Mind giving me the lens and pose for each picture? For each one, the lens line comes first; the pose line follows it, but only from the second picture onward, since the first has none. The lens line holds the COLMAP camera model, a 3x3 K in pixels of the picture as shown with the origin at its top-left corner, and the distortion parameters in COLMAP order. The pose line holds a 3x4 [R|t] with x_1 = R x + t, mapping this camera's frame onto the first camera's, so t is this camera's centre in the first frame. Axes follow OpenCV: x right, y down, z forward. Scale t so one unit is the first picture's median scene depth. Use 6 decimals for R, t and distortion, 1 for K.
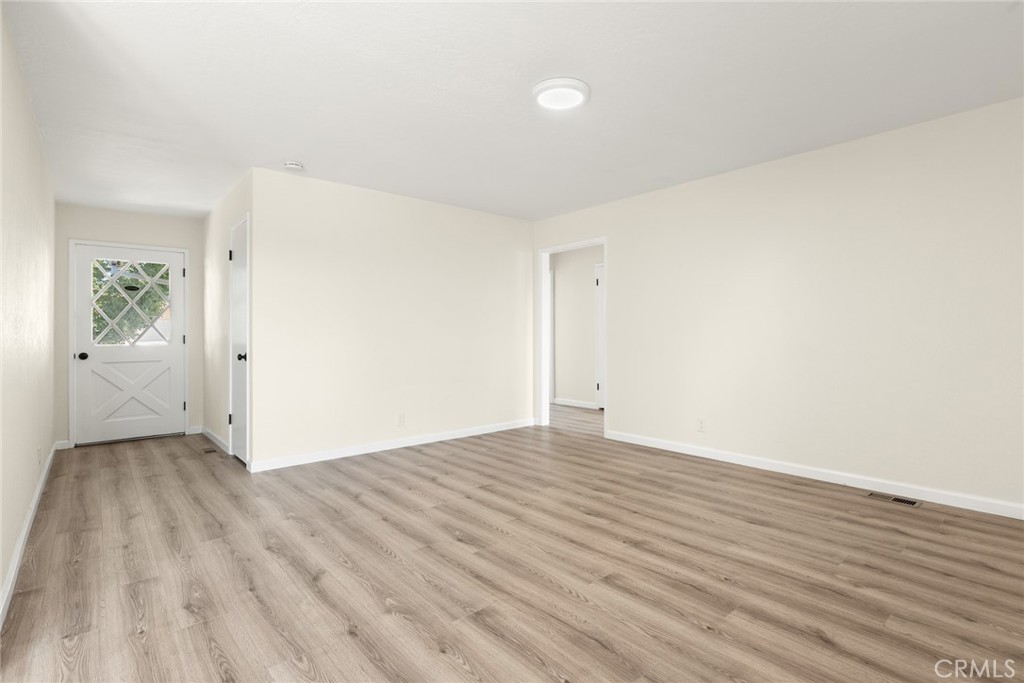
lens RADIAL K [[517.4, 0, 509.6], [0, 517.4, 339.0], [0, 0, 1]] dist [-0.006585, 0.000380]
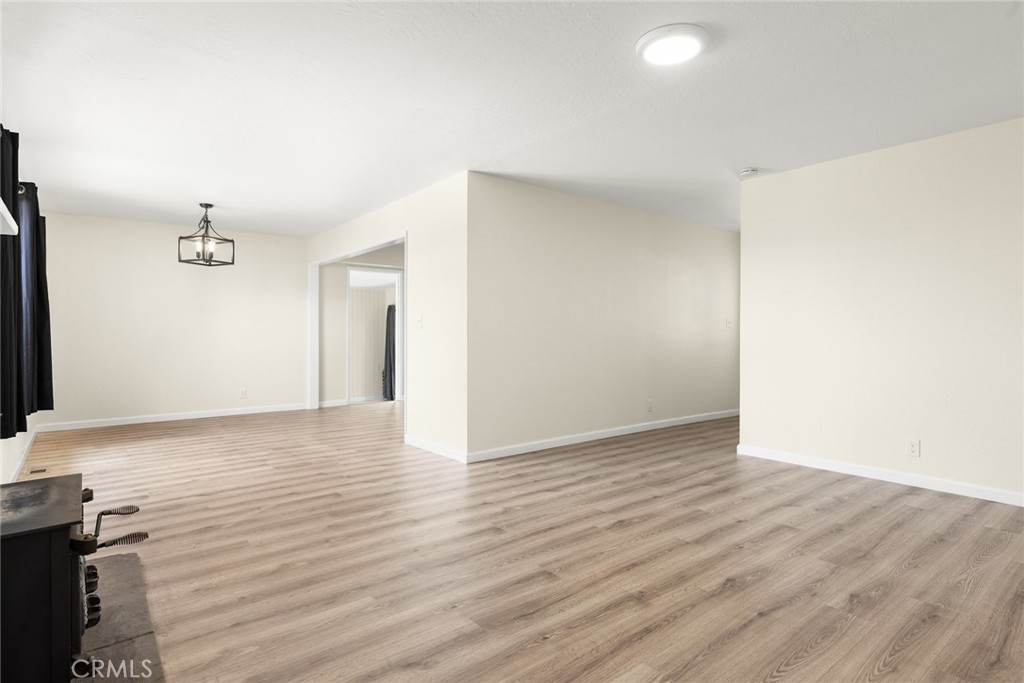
lens RADIAL K [[533.7, 0, 516.8], [0, 533.7, 339.5], [0, 0, 1]] dist [0.015282, -0.000510]
pose [[-0.042346, 0.018191, -0.998937, 1.083092], [-0.009301, 0.999784, 0.018601, -0.020989], [0.999060, 0.010079, -0.042168, 0.843895]]
